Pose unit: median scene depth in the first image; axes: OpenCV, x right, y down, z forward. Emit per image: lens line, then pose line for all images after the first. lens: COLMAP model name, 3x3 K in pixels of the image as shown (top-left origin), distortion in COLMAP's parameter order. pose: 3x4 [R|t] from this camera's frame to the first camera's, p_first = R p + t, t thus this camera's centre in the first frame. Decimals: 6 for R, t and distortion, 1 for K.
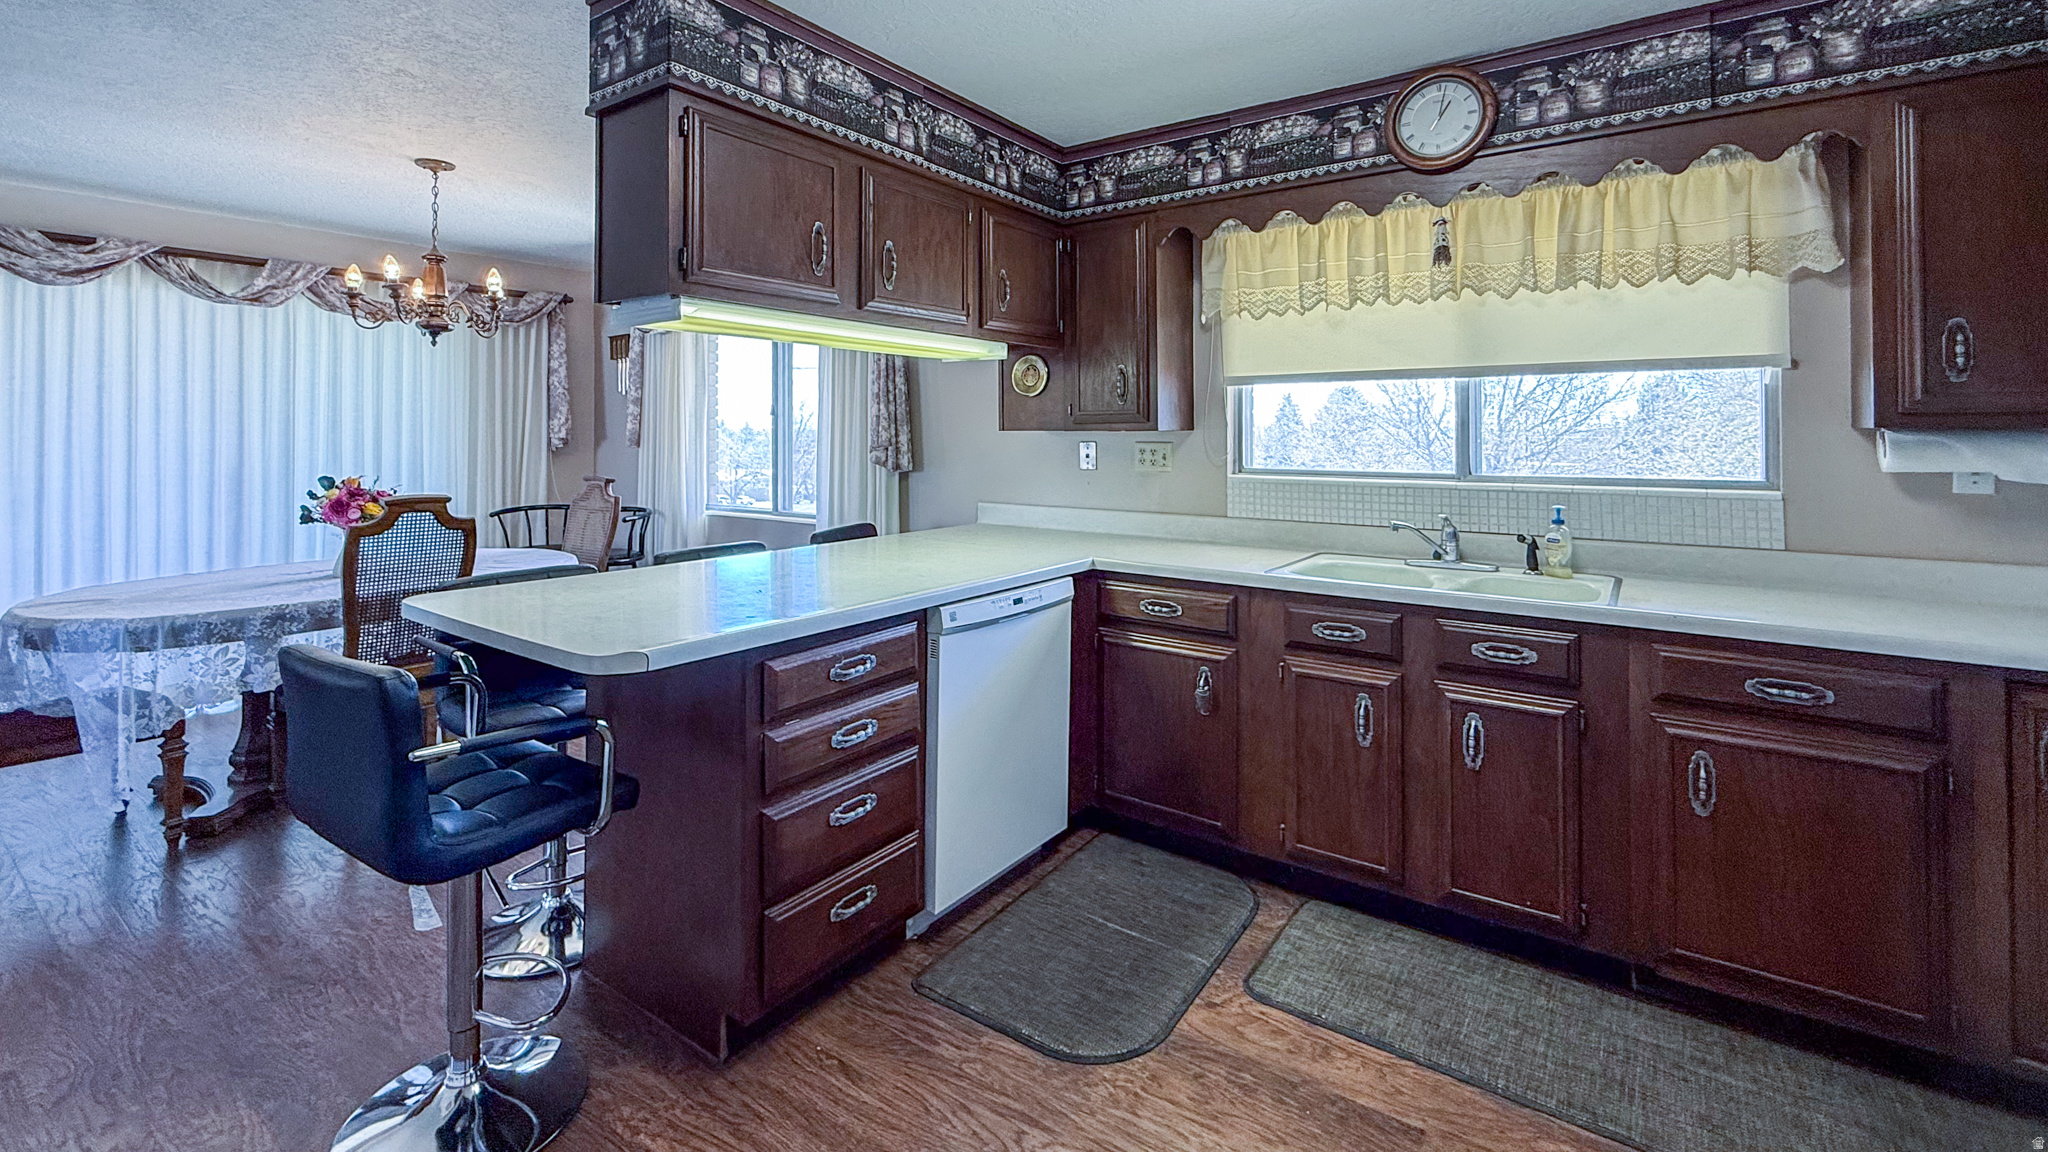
lens RADIAL K [[866.6, 0, 1021.8], [0, 866.6, 428.6], [0, 0, 1]] dist [-0.004725, -0.000110]
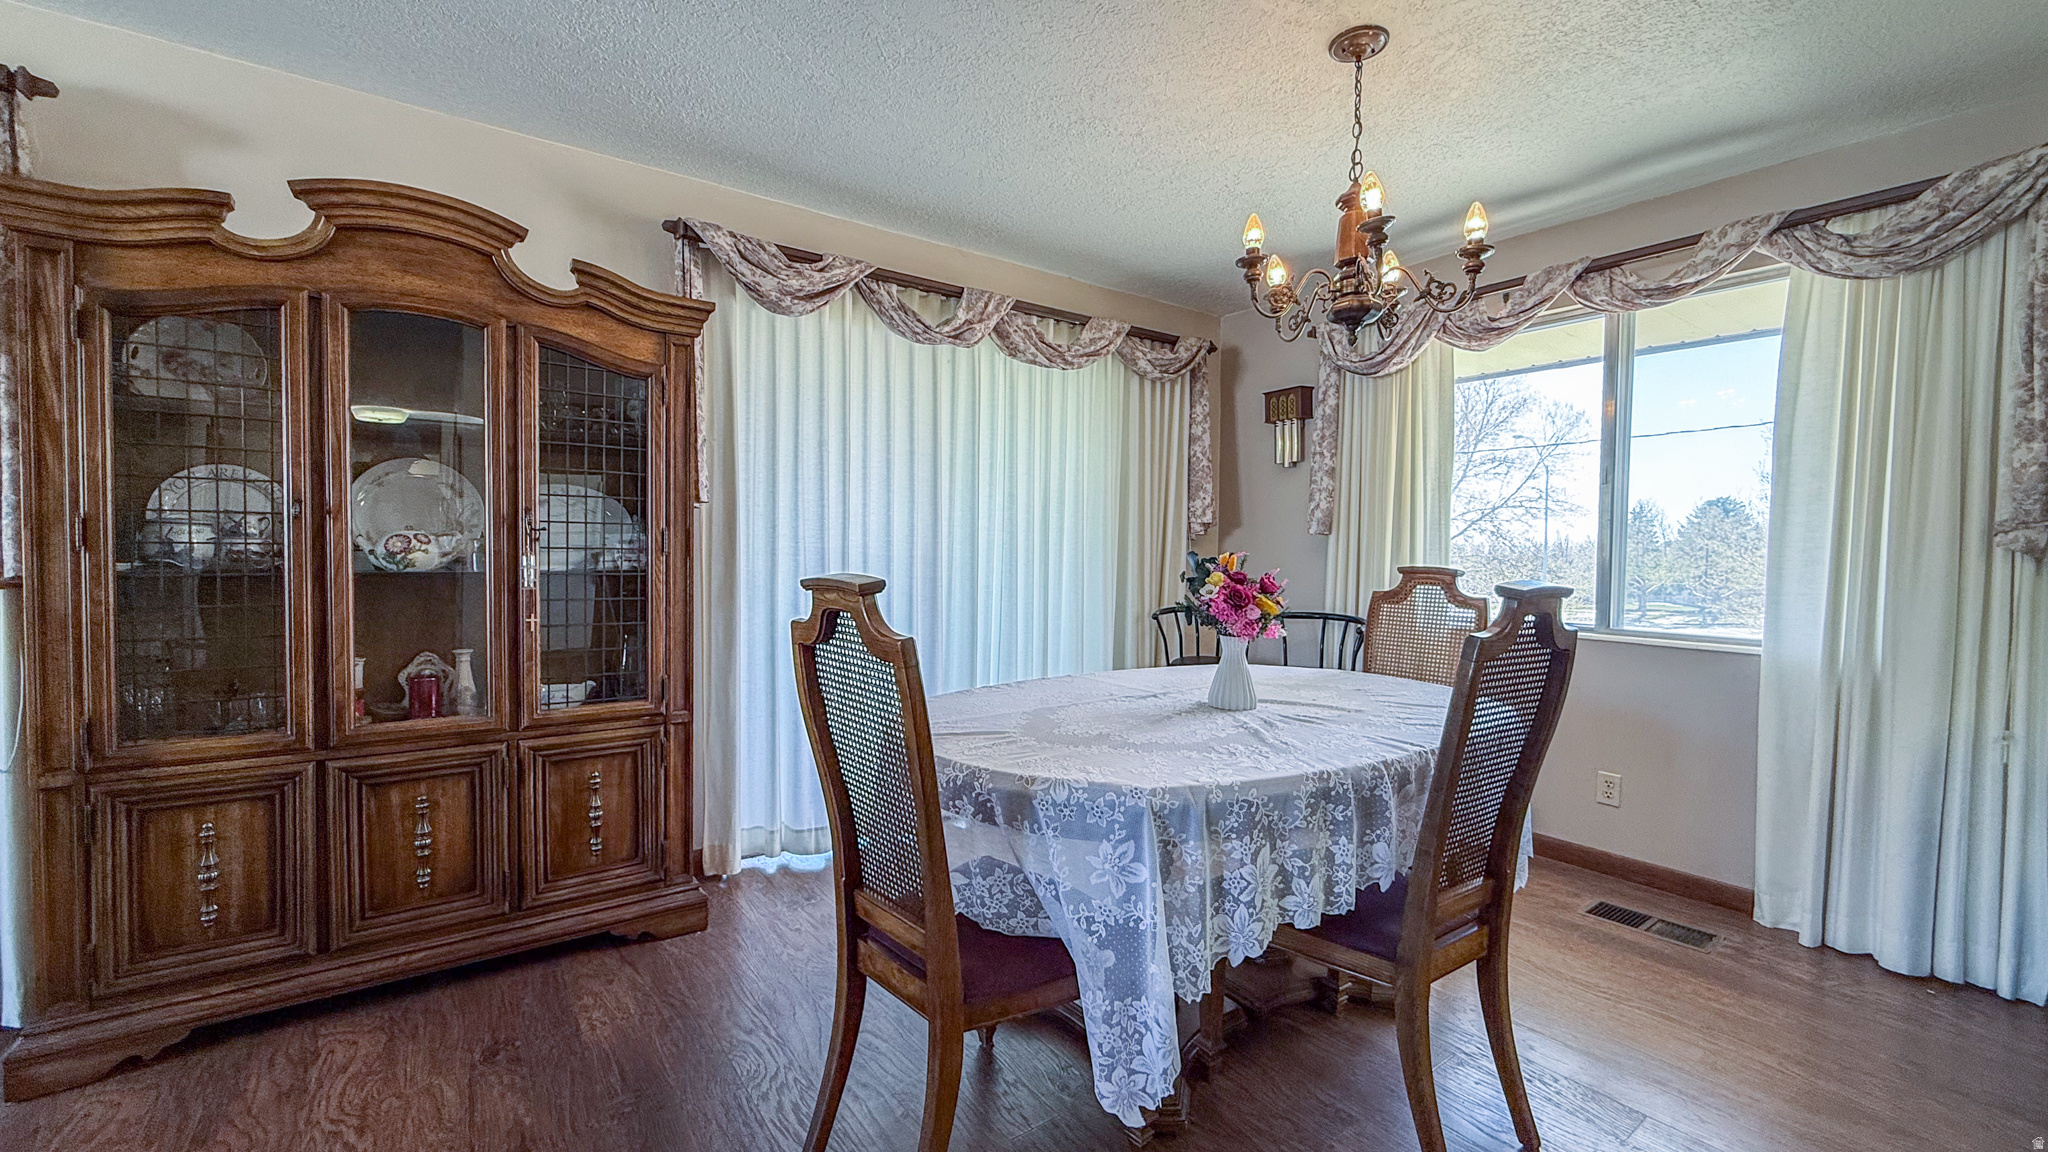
lens RADIAL K [[822.2, 0, 1017.4], [0, 822.2, 578.6], [0, 0, 1]] dist [-0.000339, -0.000111]
pose [[0.944941, 0.024511, -0.326320, -0.648192], [-0.010097, 0.998900, 0.045792, 0.042447], [0.327084, -0.039975, 0.944150, 0.326302]]
